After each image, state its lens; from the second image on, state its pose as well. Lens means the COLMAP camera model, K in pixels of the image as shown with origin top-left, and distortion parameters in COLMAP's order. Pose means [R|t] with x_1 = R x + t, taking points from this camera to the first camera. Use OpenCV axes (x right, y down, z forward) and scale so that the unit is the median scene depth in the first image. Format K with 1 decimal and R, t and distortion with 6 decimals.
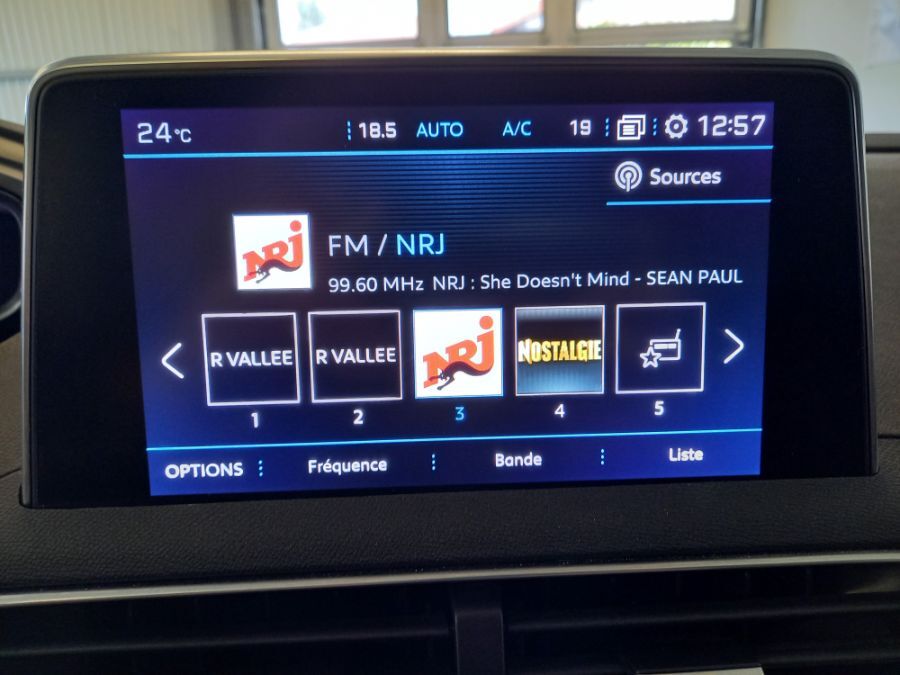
lens RADIAL K [[646.2, 0, 450.2], [0, 646.2, 355.3], [0, 0, 1]] dist [-0.033341, -0.007973]
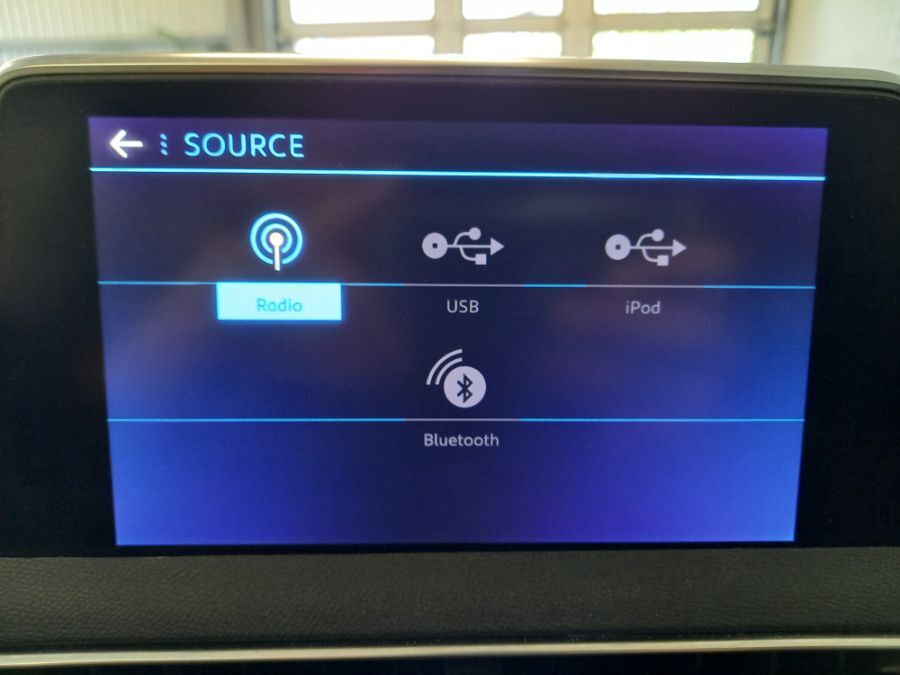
lens RADIAL K [[646.2, 0, 449.1], [0, 646.2, 345.7], [0, 0, 1]] dist [-0.033341, -0.007973]
pose [[0.999487, 0.030952, -0.008188, -0.000793], [-0.030810, 0.999382, 0.016893, -0.094119], [0.008706, -0.016632, 0.999824, 0.112821]]
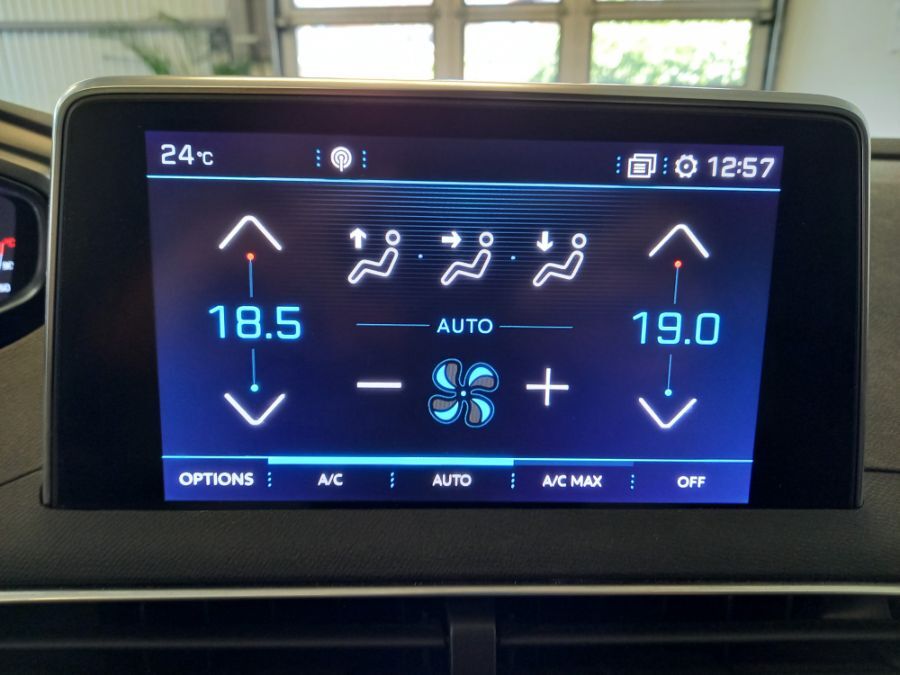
lens RADIAL K [[646.2, 0, 445.9], [0, 646.2, 345.1], [0, 0, 1]] dist [-0.033341, -0.007973]
pose [[0.999138, 0.040929, -0.006865, -0.011646], [-0.040643, 0.998462, 0.037705, -0.096119], [0.008397, -0.037394, 0.999265, -0.036785]]
